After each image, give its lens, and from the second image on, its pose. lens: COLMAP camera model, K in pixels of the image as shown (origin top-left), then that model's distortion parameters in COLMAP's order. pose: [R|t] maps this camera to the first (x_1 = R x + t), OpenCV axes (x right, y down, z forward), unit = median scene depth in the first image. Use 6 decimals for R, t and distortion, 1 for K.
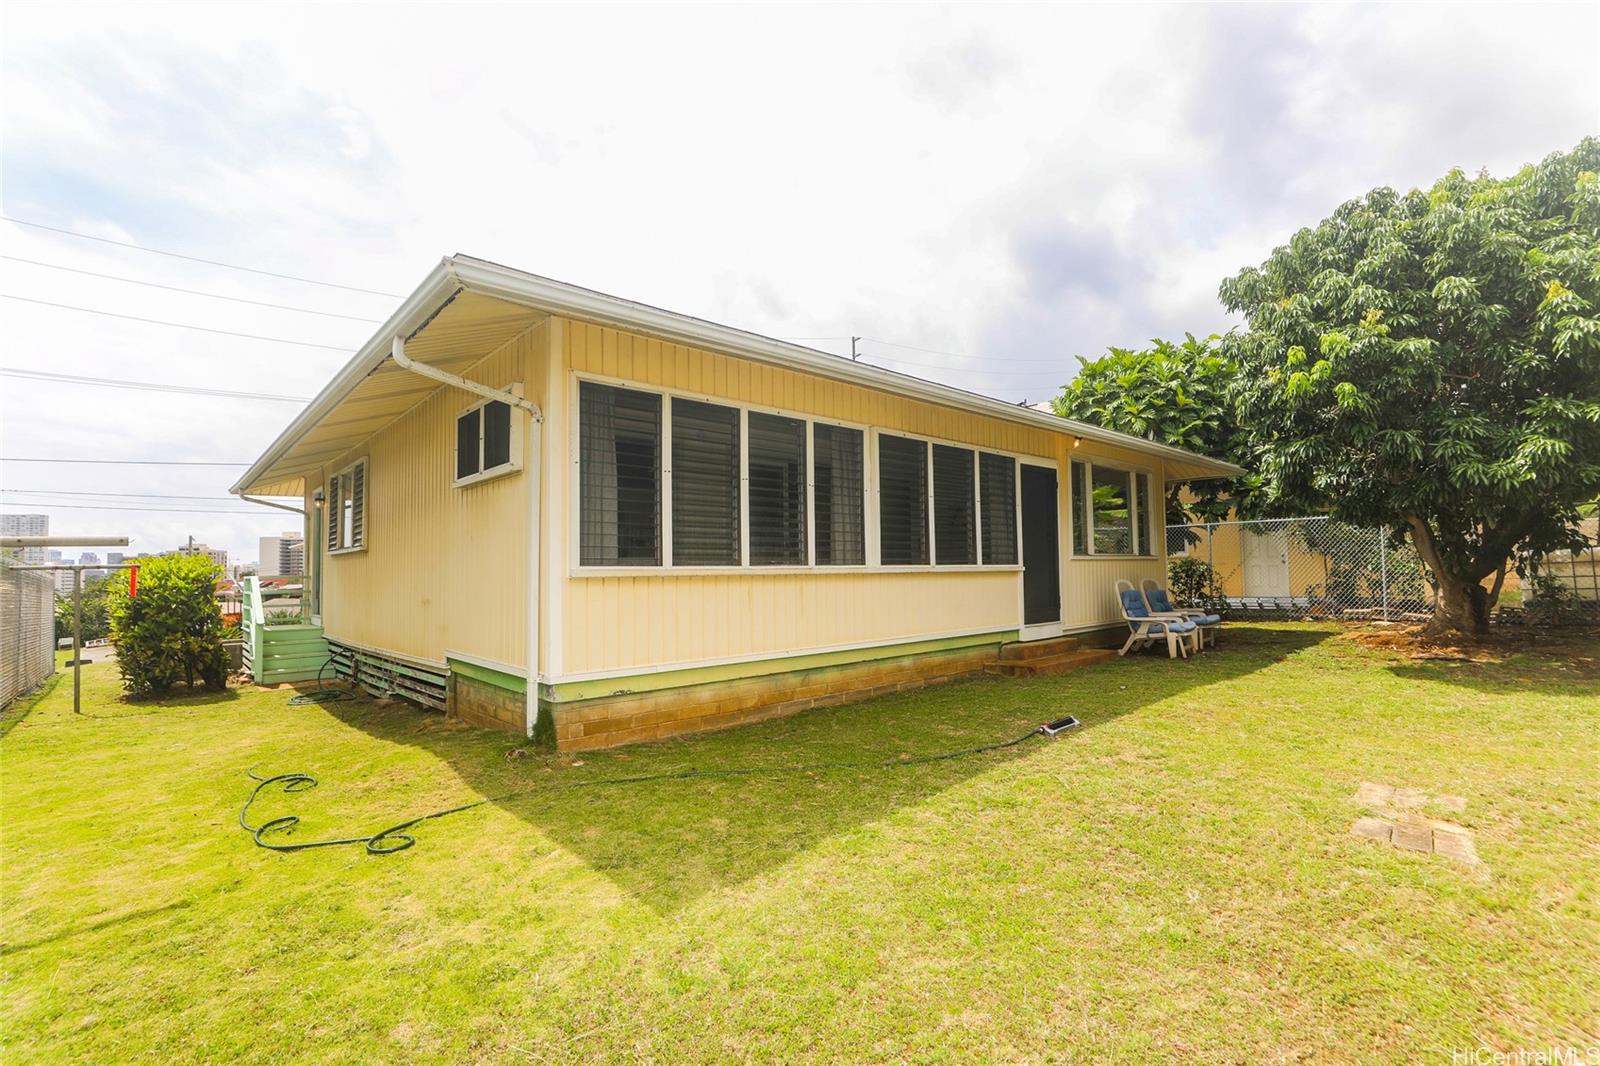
lens RADIAL K [[737.0, 0, 801.6], [0, 737.0, 537.2], [0, 0, 1]] dist [-0.024197, 0.012299]
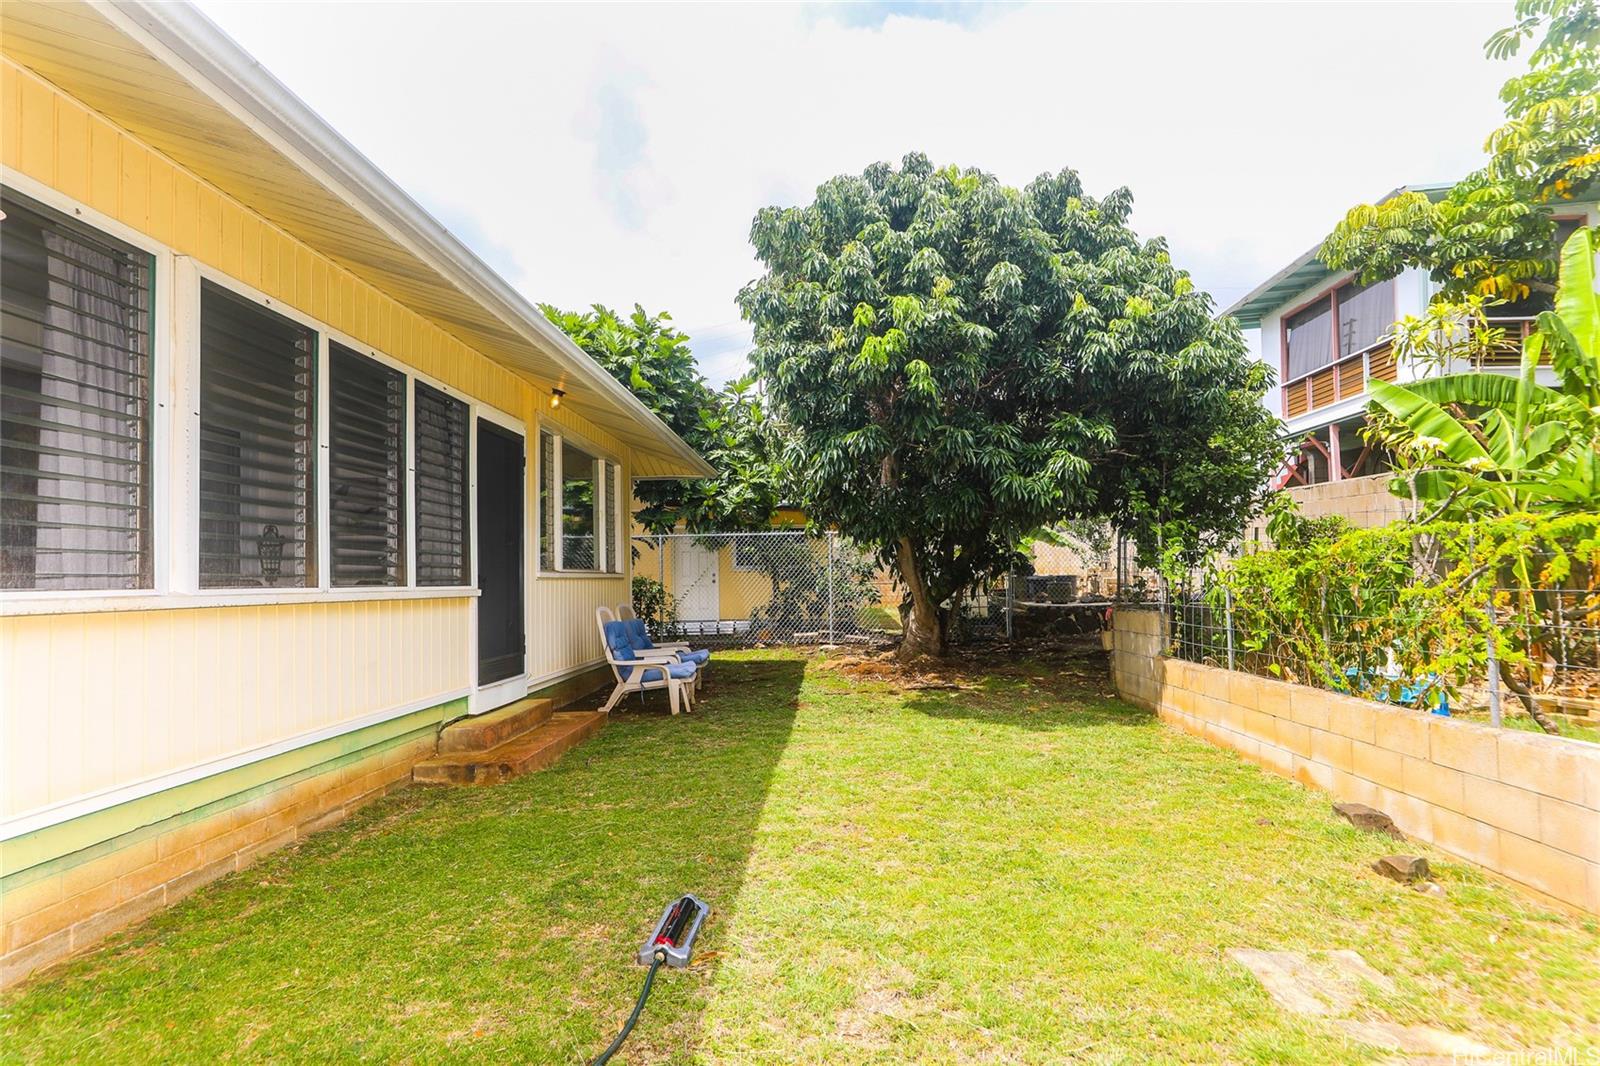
lens RADIAL K [[816.3, 0, 798.4], [0, 816.3, 560.9], [0, 0, 1]] dist [-0.011254, 0.003295]
pose [[0.705840, 0.022780, 0.708005, 0.017716], [-0.031127, 0.999515, -0.001127, 0.010787], [-0.707687, -0.021243, 0.706206, 0.372854]]
